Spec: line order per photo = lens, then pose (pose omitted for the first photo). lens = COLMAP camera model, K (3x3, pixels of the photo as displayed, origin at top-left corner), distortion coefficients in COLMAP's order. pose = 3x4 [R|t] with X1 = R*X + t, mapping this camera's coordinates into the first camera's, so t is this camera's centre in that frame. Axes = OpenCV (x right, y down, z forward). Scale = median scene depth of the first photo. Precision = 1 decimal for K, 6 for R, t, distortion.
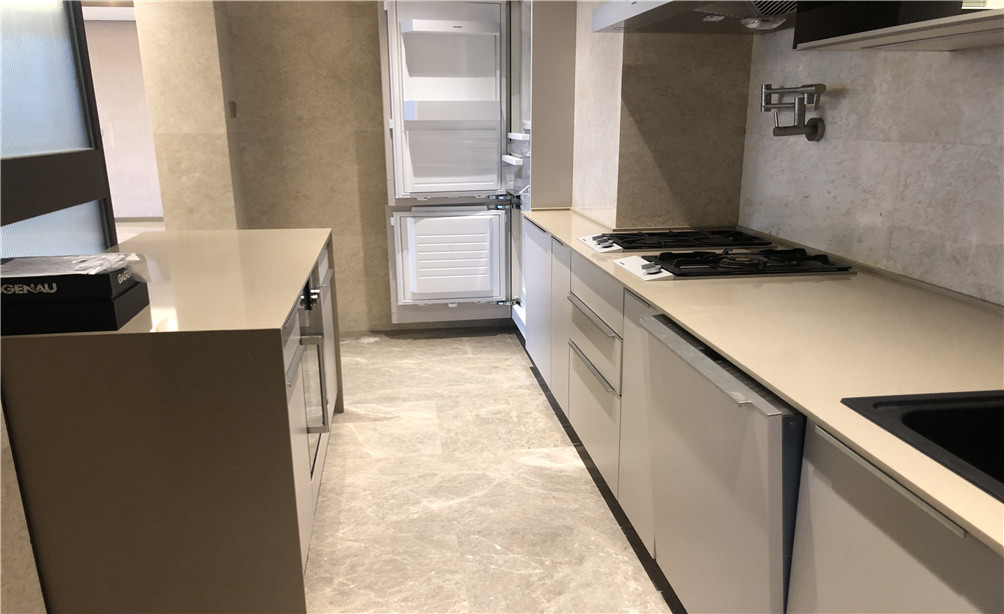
lens RADIAL K [[790.2, 0, 499.0], [0, 790.2, 323.4], [0, 0, 1]] dist [0.073536, -0.001164]
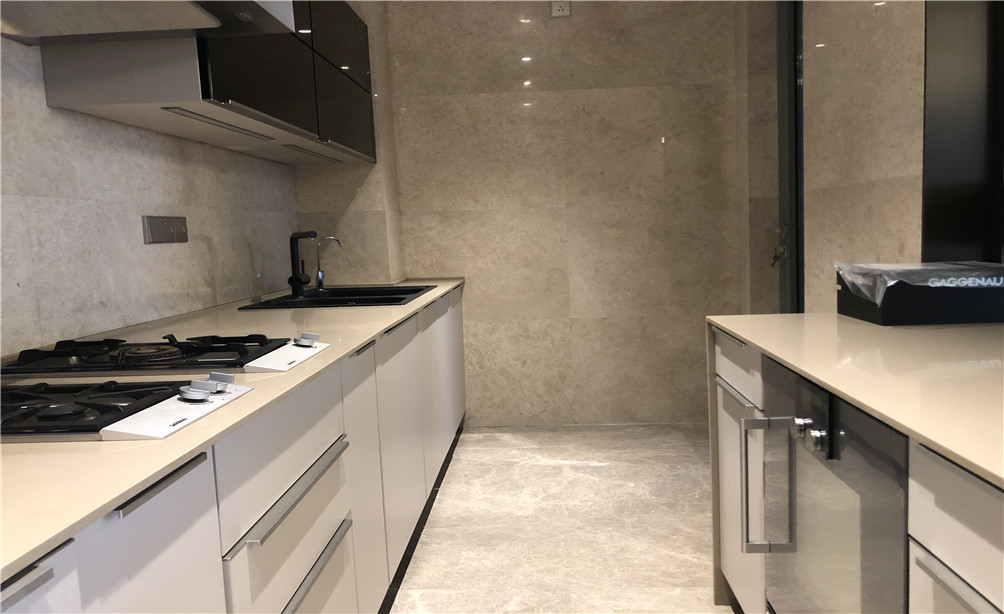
lens RADIAL K [[790.2, 0, 499.0], [0, 790.2, 323.4], [0, 0, 1]] dist [0.073536, -0.001164]
pose [[-0.978552, 0.038546, 0.202361, -0.165046], [0.111142, 0.925887, 0.361081, -0.369411], [-0.173445, 0.375828, -0.910313, 1.823808]]
